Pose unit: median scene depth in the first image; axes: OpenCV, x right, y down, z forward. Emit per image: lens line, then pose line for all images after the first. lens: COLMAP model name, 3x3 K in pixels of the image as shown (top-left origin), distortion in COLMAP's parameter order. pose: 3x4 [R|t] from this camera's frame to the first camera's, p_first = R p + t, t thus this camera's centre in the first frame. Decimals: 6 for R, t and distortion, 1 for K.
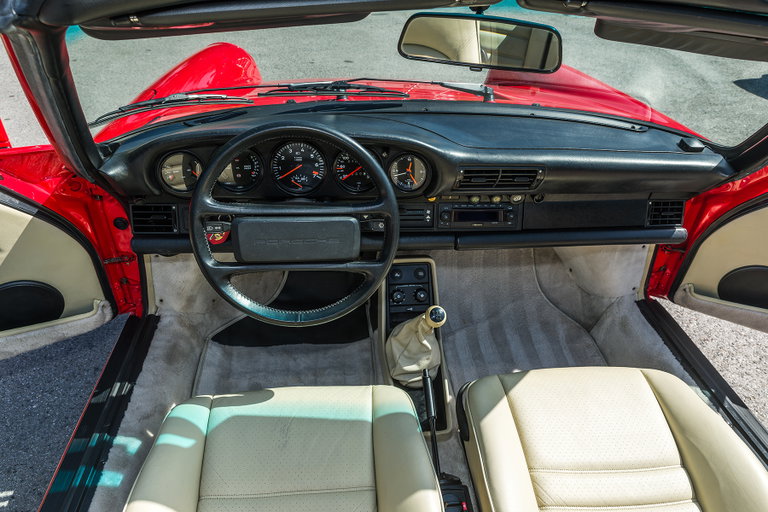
lens RADIAL K [[507.1, 0, 383.7], [0, 507.1, 255.4], [0, 0, 1]] dist [0.008048, -0.004546]
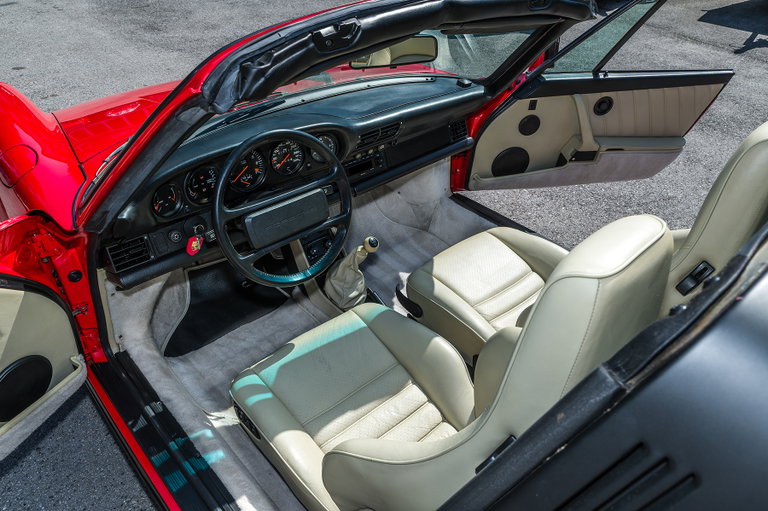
lens RADIAL K [[542.2, 0, 376.3], [0, 542.2, 255.4], [0, 0, 1]] dist [-0.018441, 0.001264]
pose [[0.806320, -0.364194, 0.466059, -0.563985], [0.341591, 0.929994, 0.135748, -0.044469], [-0.482871, 0.049745, 0.874278, -0.277044]]
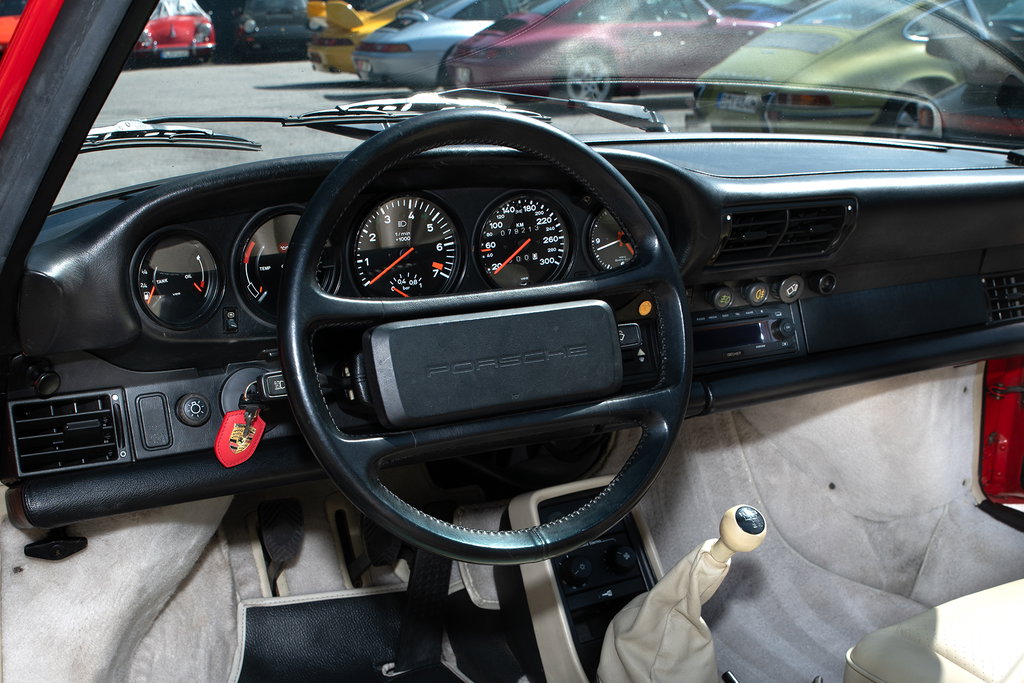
lens RADIAL K [[1224.7, 0, 481.1], [0, 1224.7, 434.9], [0, 0, 1]] dist [-0.069951, 0.000000]
pose [[0.926424, -0.163524, 0.339115, -0.470781], [0.245652, 0.945137, -0.215341, 0.215710], [-0.285296, 0.282801, 0.915767, 0.024402]]
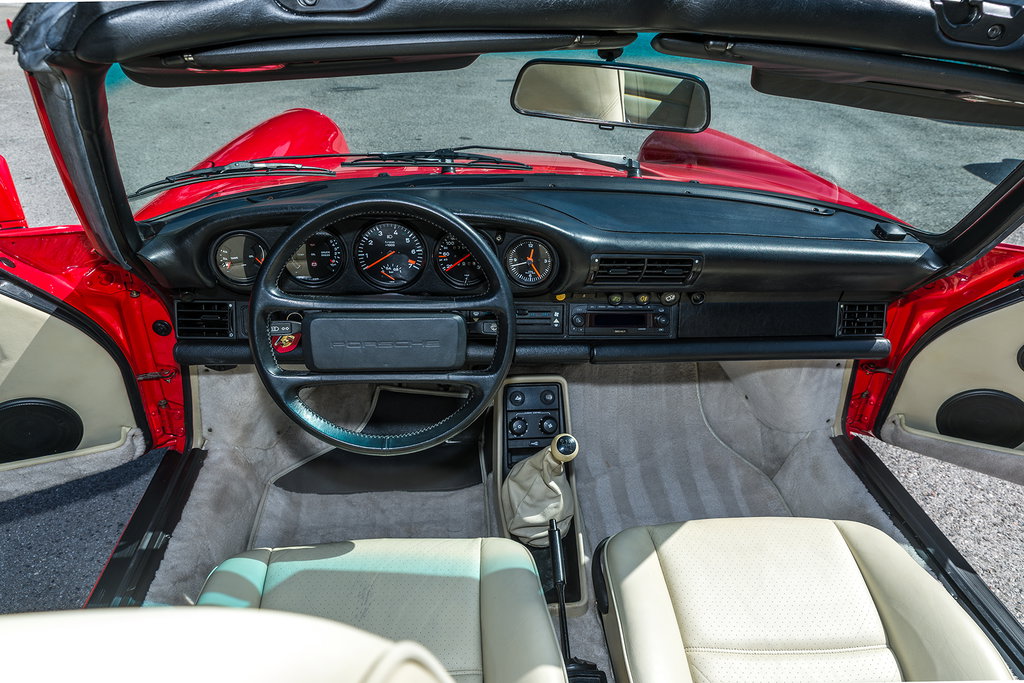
lens RADIAL K [[676.1, 0, 511.1], [0, 676.1, 342.7], [0, 0, 1]] dist [0.008048, -0.004546]
pose [[0.999977, 0.006654, -0.001428, 0.020880], [-0.006744, 0.997002, -0.077080, 0.040202], [0.000910, 0.077088, 0.997024, -0.035489]]
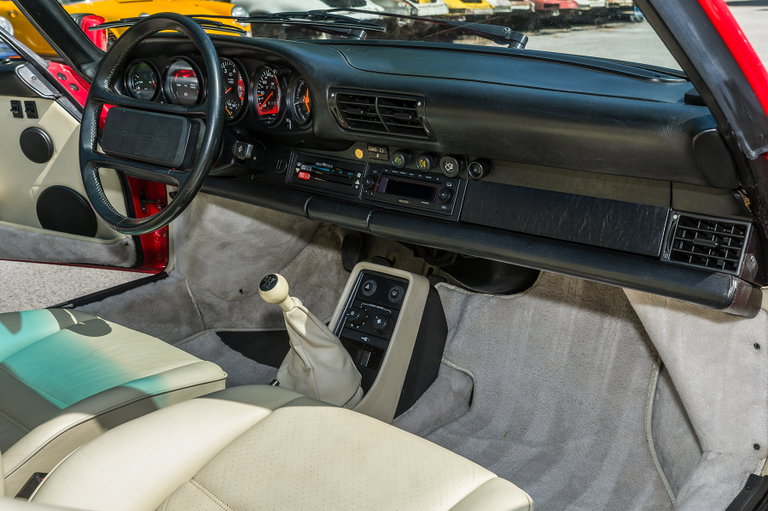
lens RADIAL K [[833.3, 0, 387.8], [0, 833.3, 252.4], [0, 0, 1]] dist [-0.005010, 0.000000]
pose [[0.686560, 0.166994, -0.707636, 1.018421], [-0.364265, 0.921312, -0.135996, 0.169033], [0.629243, 0.351136, 0.693366, 0.255595]]
